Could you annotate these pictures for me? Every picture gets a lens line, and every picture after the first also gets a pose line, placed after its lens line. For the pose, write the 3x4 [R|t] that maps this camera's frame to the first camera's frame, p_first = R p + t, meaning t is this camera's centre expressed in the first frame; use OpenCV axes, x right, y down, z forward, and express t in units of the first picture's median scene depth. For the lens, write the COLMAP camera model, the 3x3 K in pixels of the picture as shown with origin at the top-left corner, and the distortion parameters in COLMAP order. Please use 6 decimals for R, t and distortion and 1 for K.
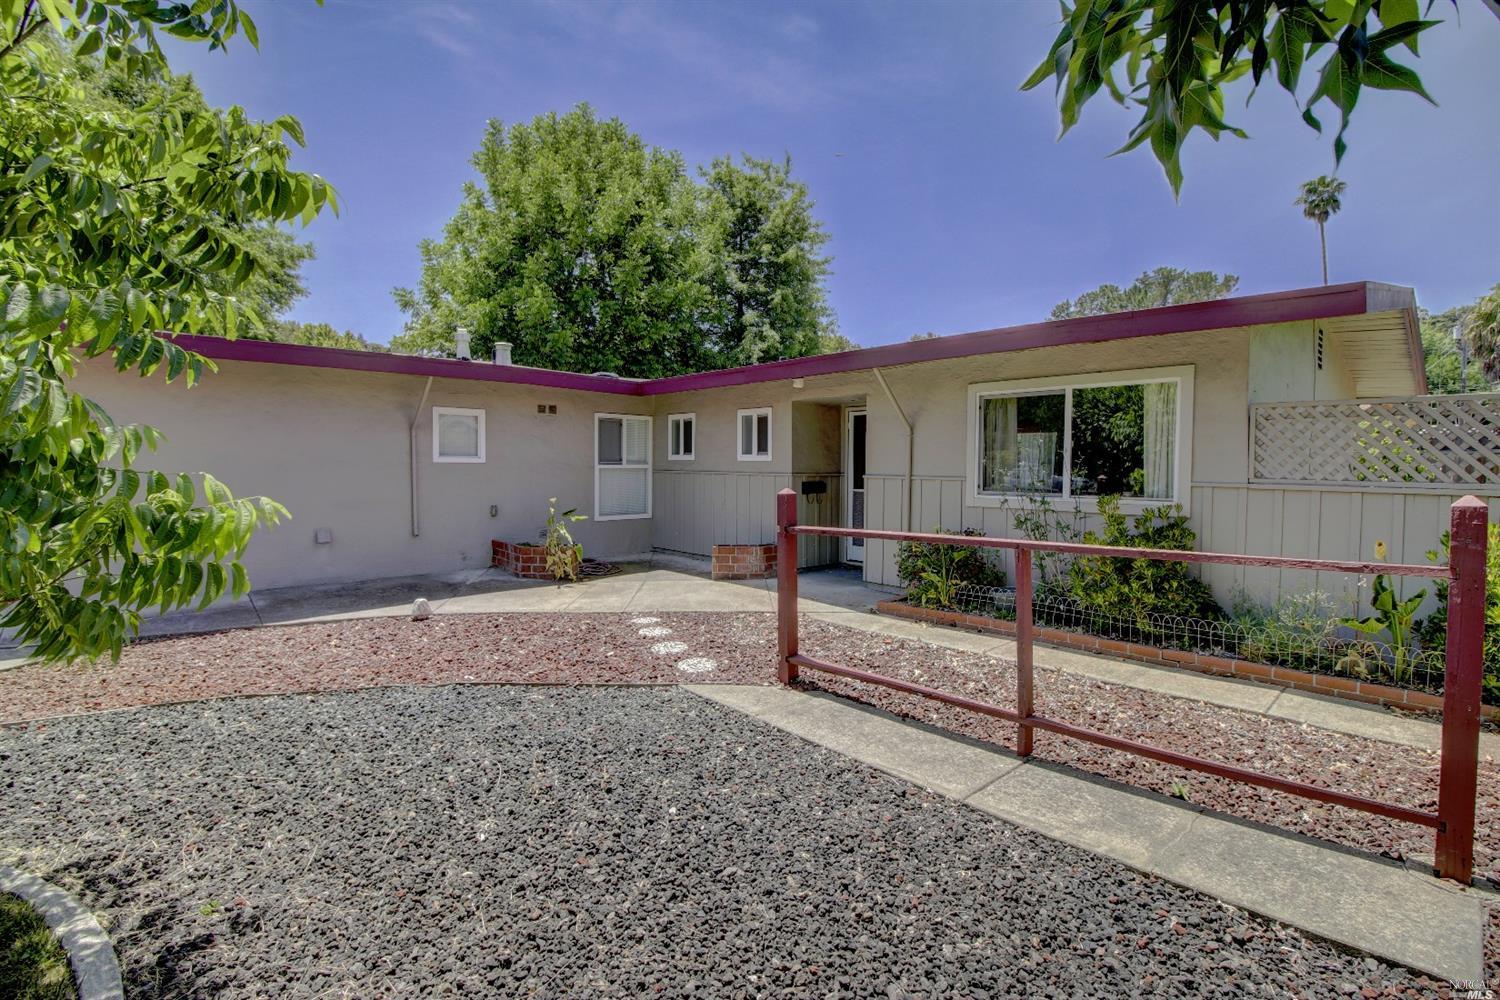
lens RADIAL K [[692.9, 0, 751.6], [0, 692.9, 491.0], [0, 0, 1]] dist [-0.001393, -0.012502]
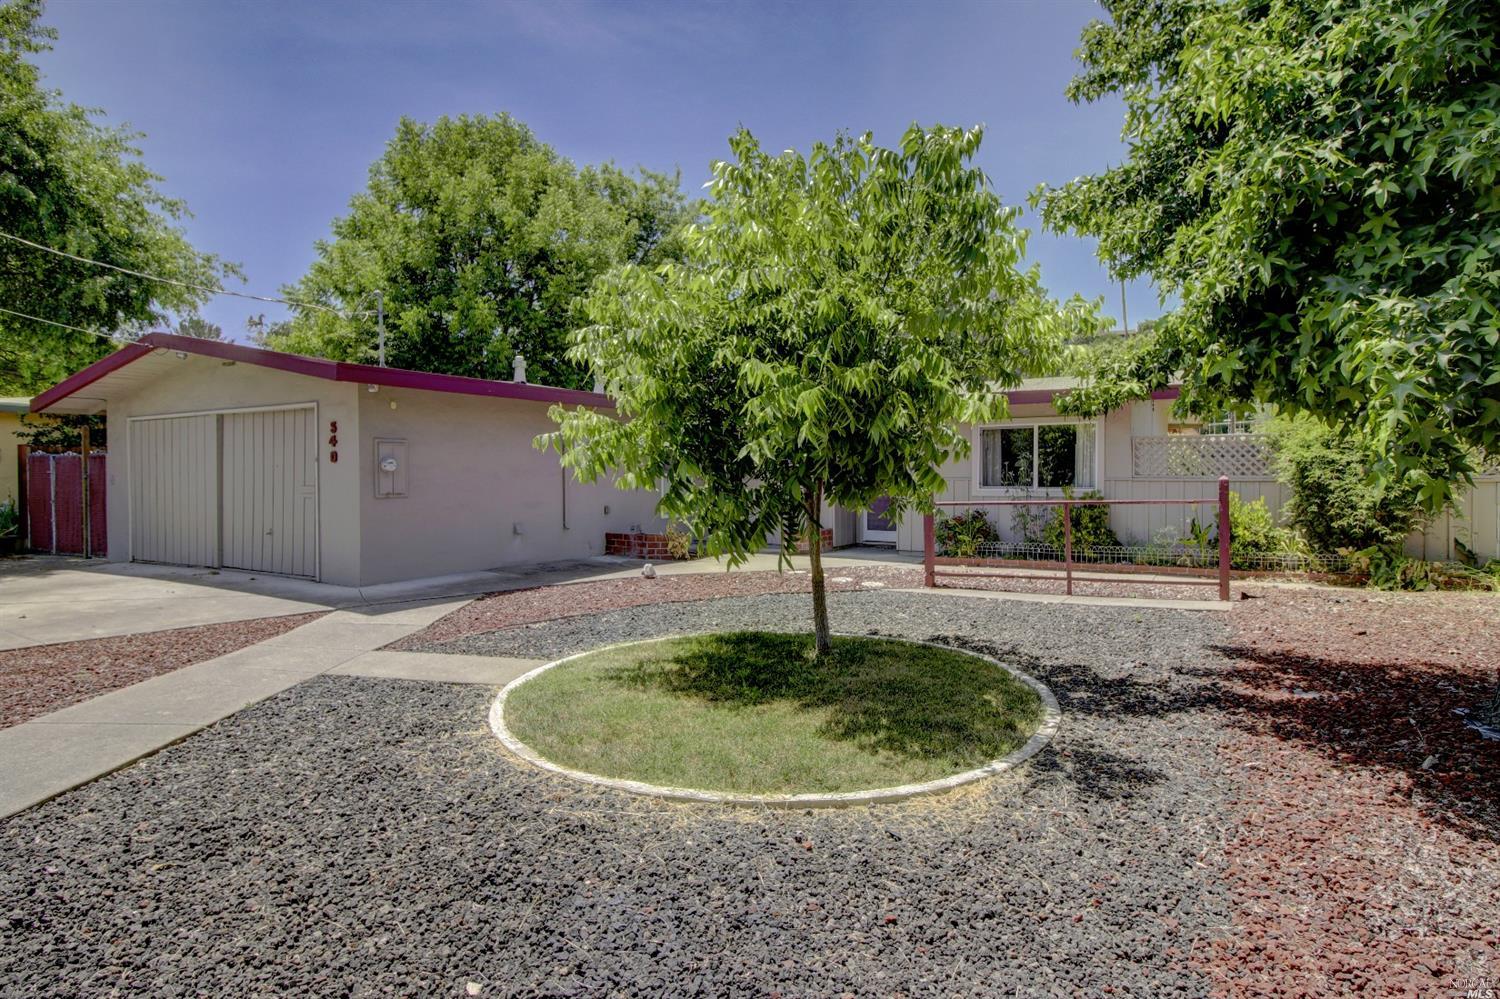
lens RADIAL K [[829.7, 0, 753.2], [0, 829.7, 479.3], [0, 0, 1]] dist [-0.003139, -0.000755]
pose [[0.960640, -0.010994, 0.277578, -0.806299], [0.019788, 0.999386, -0.028900, 0.033955], [-0.277090, 0.033255, 0.960268, -0.796607]]
